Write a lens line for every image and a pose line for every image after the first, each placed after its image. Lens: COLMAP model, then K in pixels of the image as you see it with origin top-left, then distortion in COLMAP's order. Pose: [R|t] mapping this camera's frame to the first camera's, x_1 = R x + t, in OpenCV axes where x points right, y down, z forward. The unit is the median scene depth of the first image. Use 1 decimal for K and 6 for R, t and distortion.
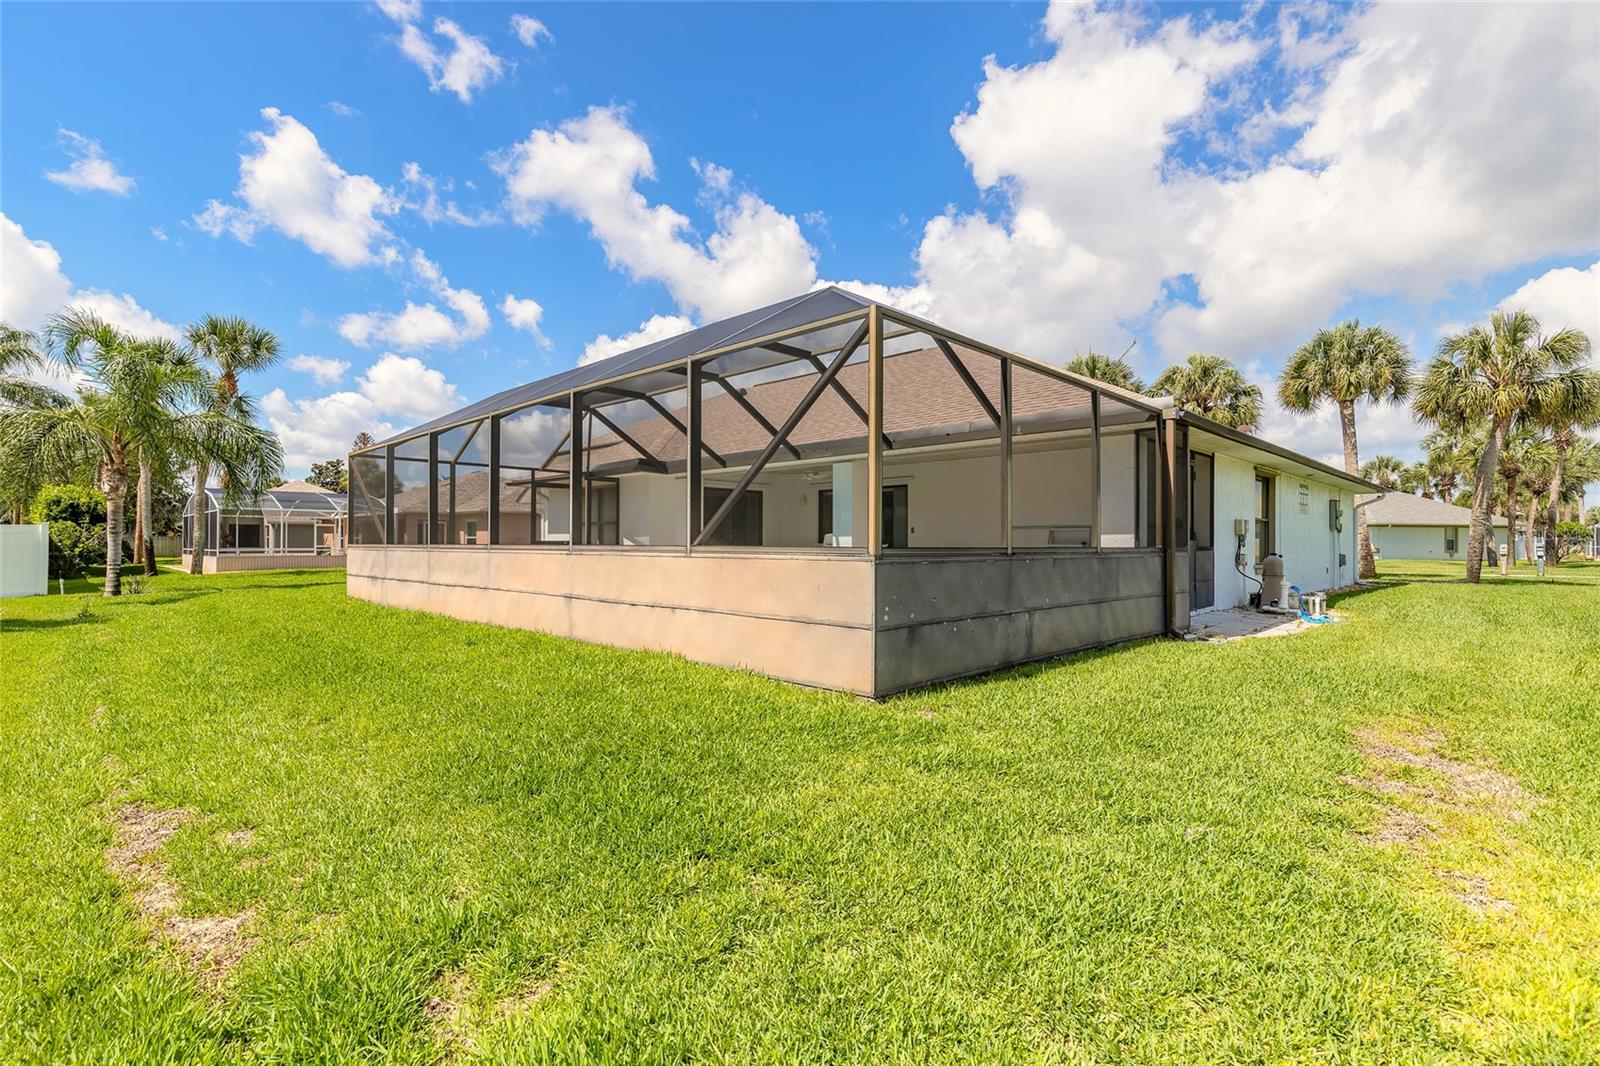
lens RADIAL K [[755.0, 0, 805.9], [0, 755.0, 537.6], [0, 0, 1]] dist [0.000528, -0.000004]
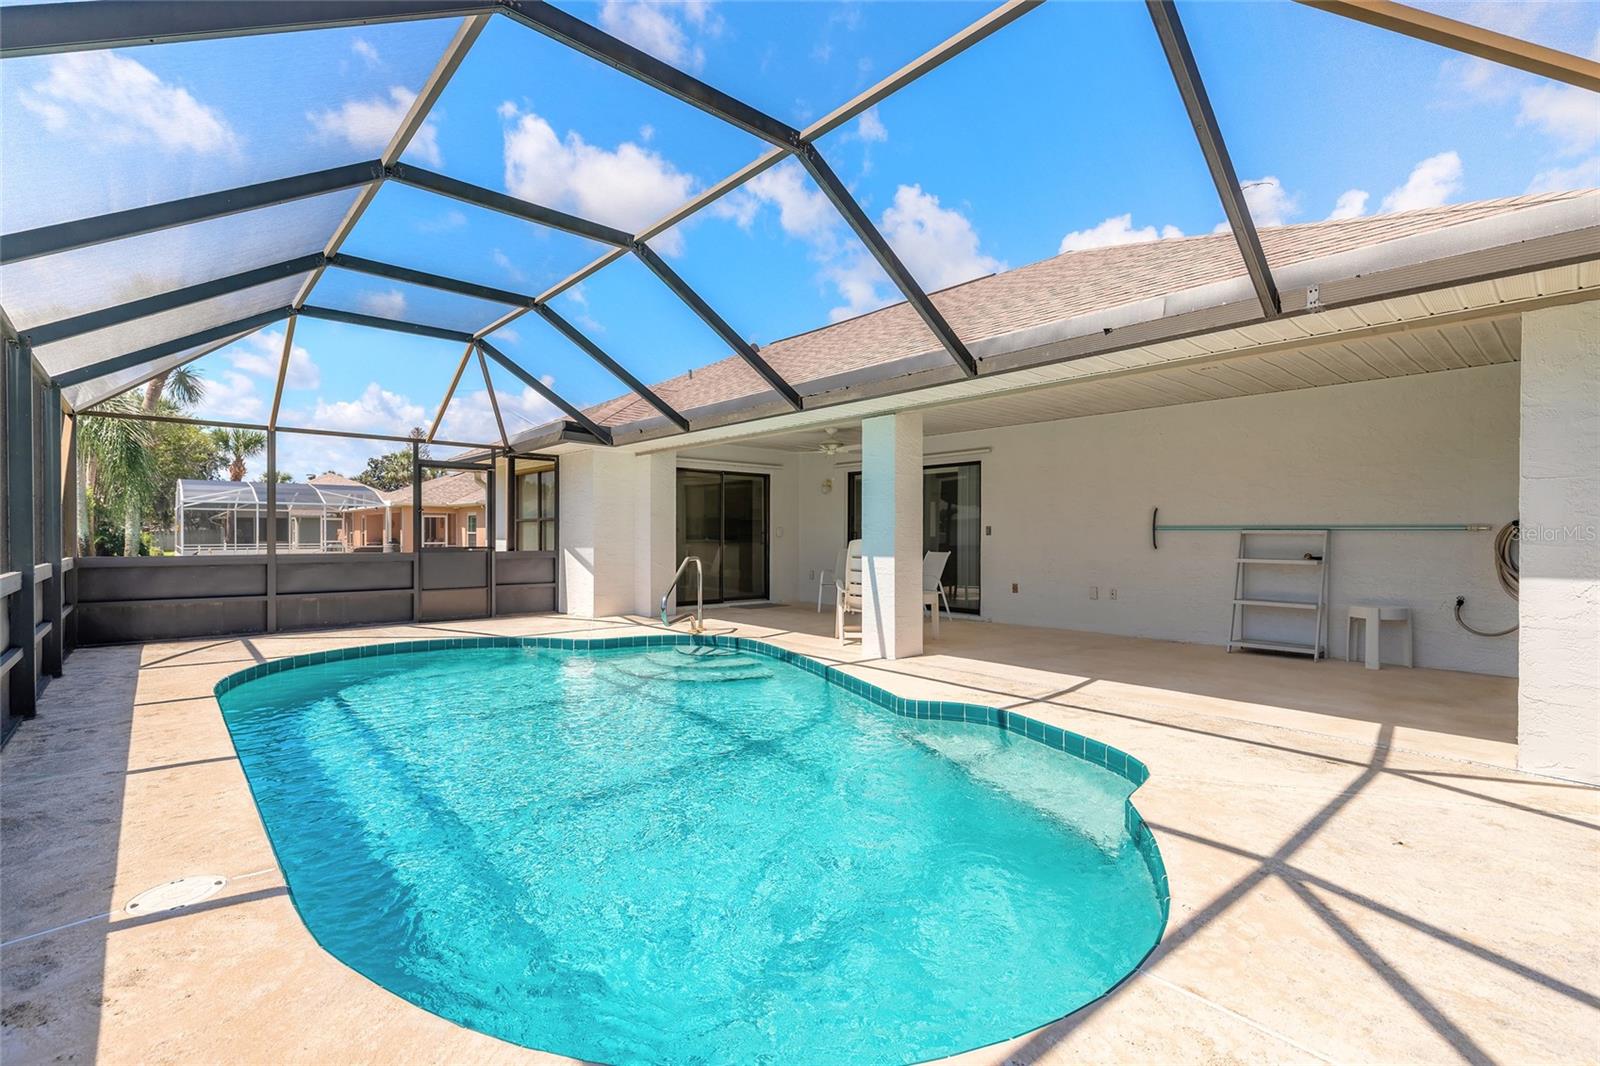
lens RADIAL K [[724.9, 0, 796.0], [0, 724.9, 537.6], [0, 0, 1]] dist [0.002842, 0.000026]
pose [[0.997190, 0.000227, -0.074912, 0.023199], [0.000747, 0.999916, 0.012972, -0.012557], [0.074909, -0.012991, 0.997106, 0.382362]]
